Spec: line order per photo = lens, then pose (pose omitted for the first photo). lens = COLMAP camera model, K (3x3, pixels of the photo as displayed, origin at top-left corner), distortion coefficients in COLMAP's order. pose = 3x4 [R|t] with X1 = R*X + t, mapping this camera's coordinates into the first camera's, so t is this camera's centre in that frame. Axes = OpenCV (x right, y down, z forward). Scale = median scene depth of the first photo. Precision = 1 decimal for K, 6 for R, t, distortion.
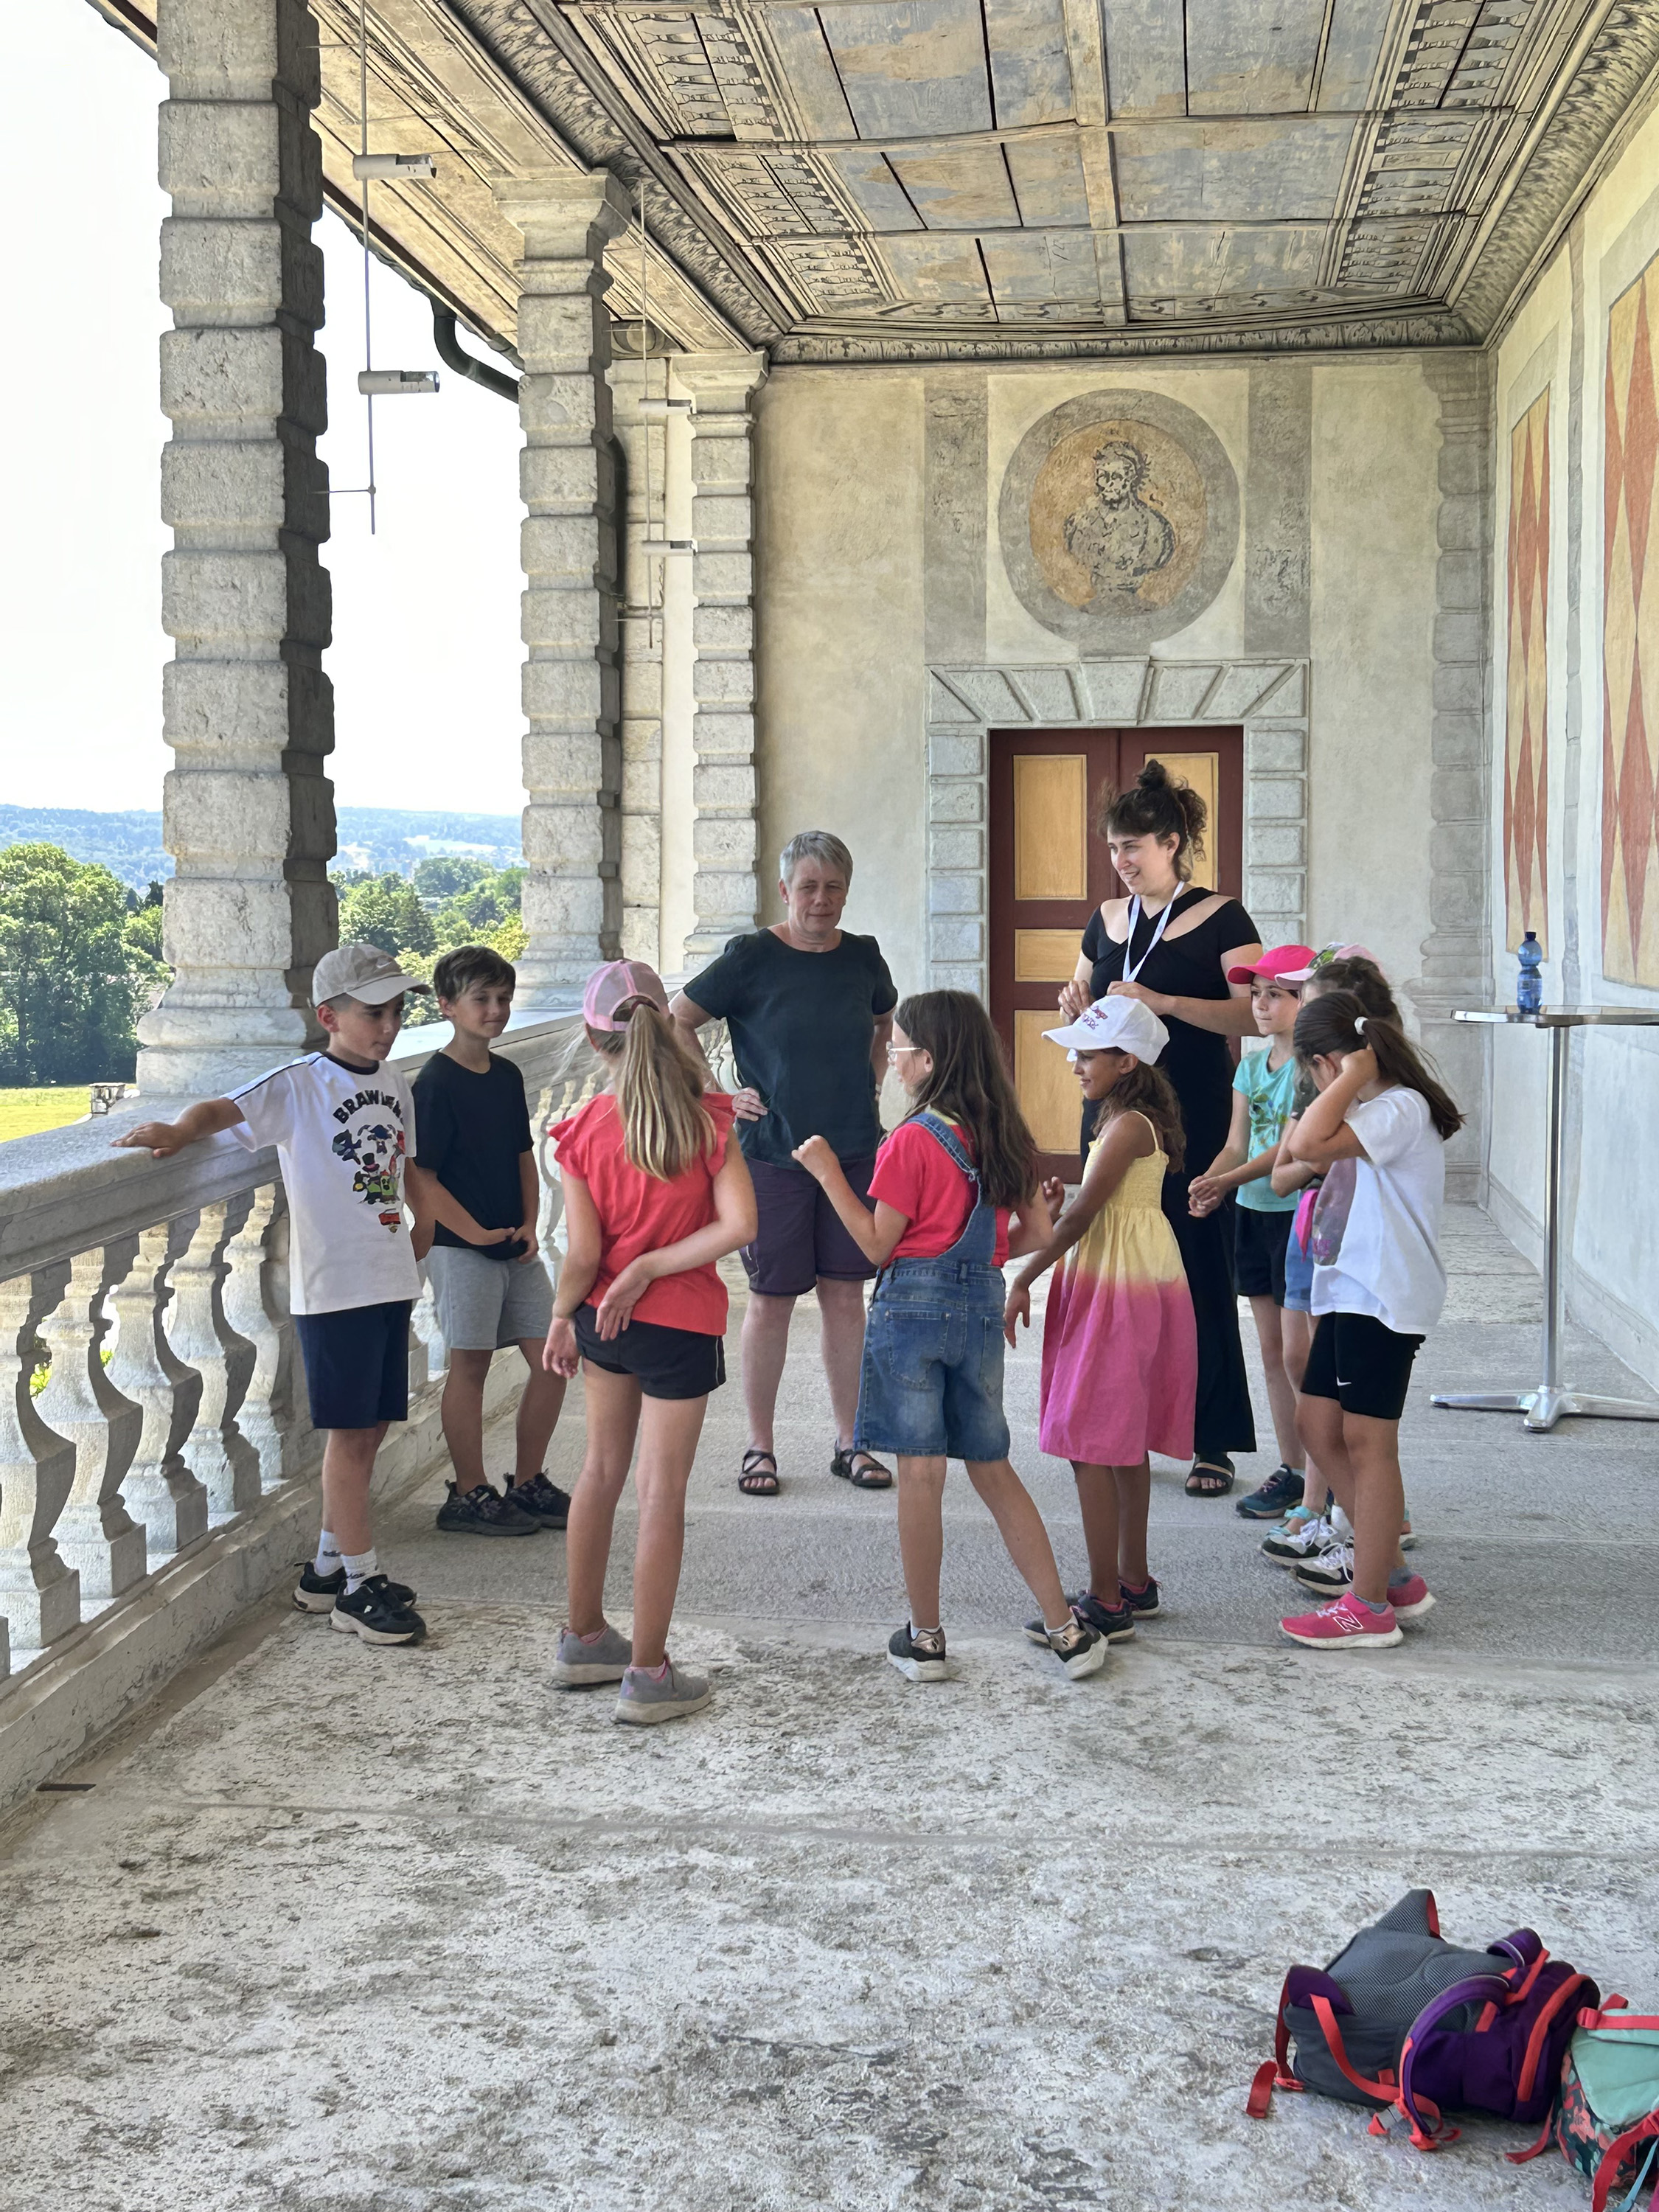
lens RADIAL K [[3056.9, 0, 829.7], [0, 3056.9, 1037.4], [0, 0, 1]] dist [0.069149, -0.131078]
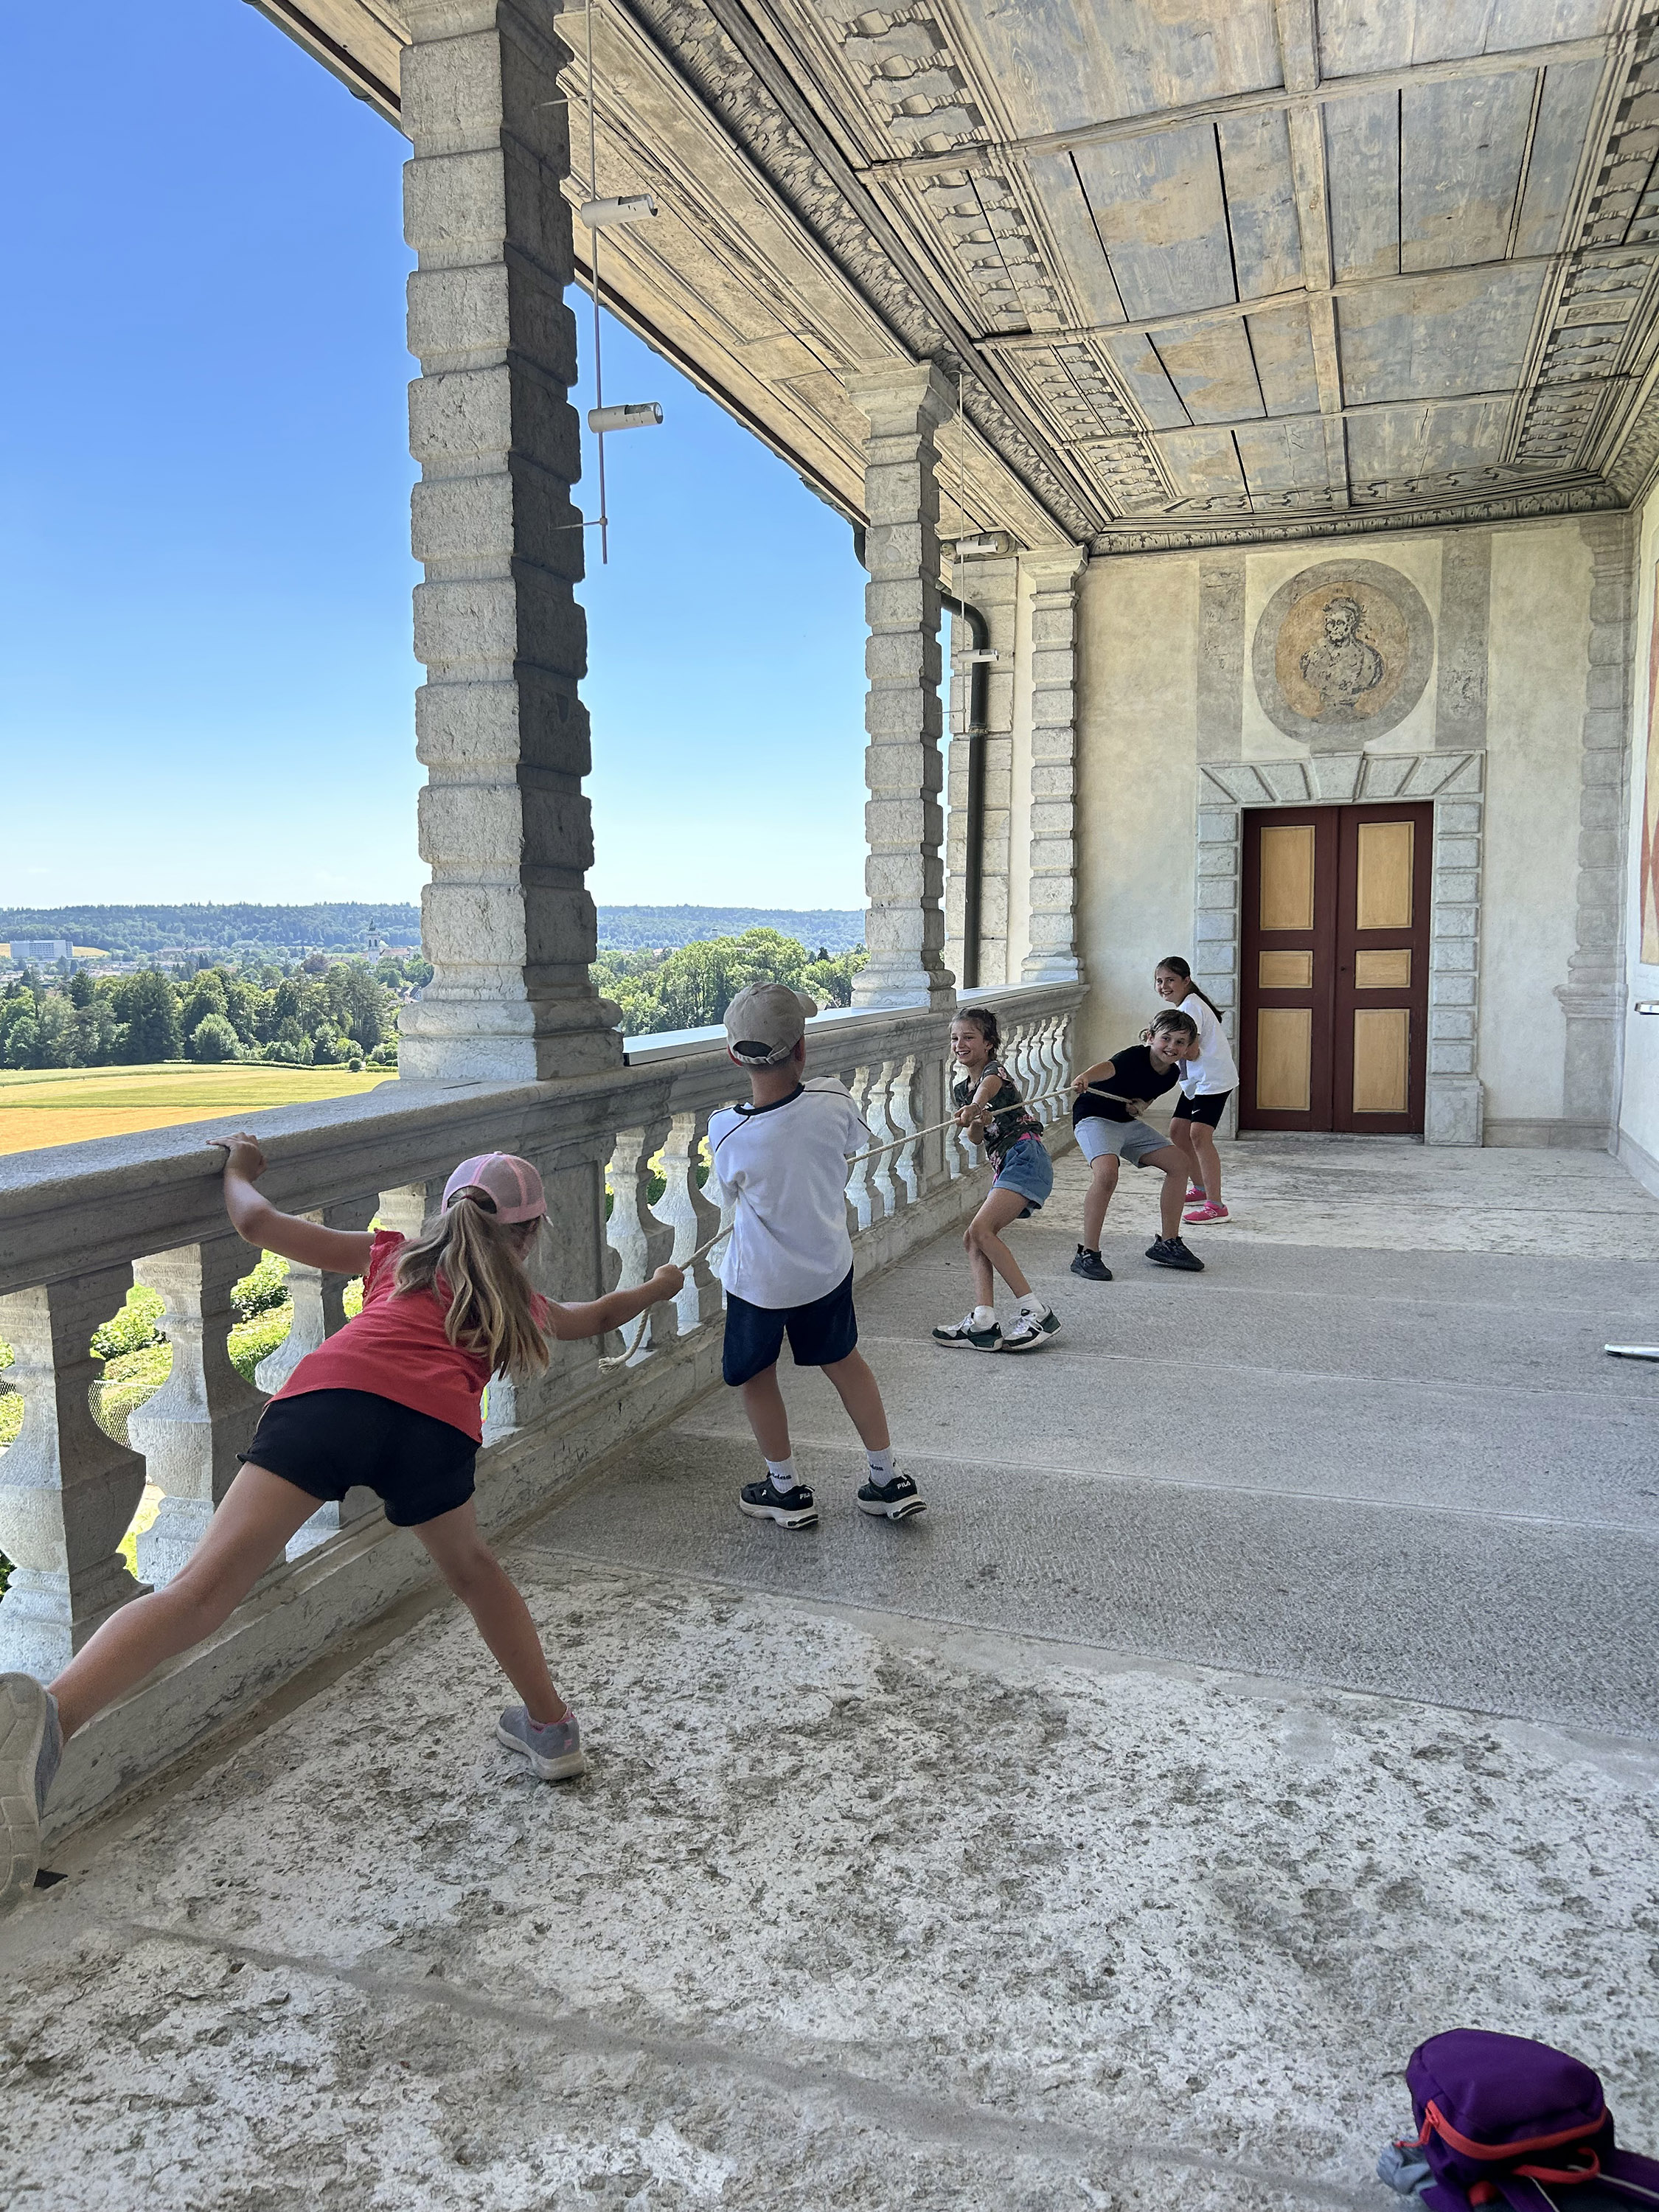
lens RADIAL K [[1596.2, 0, 829.5], [0, 1596.2, 1106.0], [0, 0, 1]] dist [0.011132, -0.009940]
pose [[0.976161, 0.013312, -0.216639, 0.031814], [-0.002295, 0.998695, 0.051025, -0.000767], [0.217035, -0.049311, 0.974917, 0.268939]]
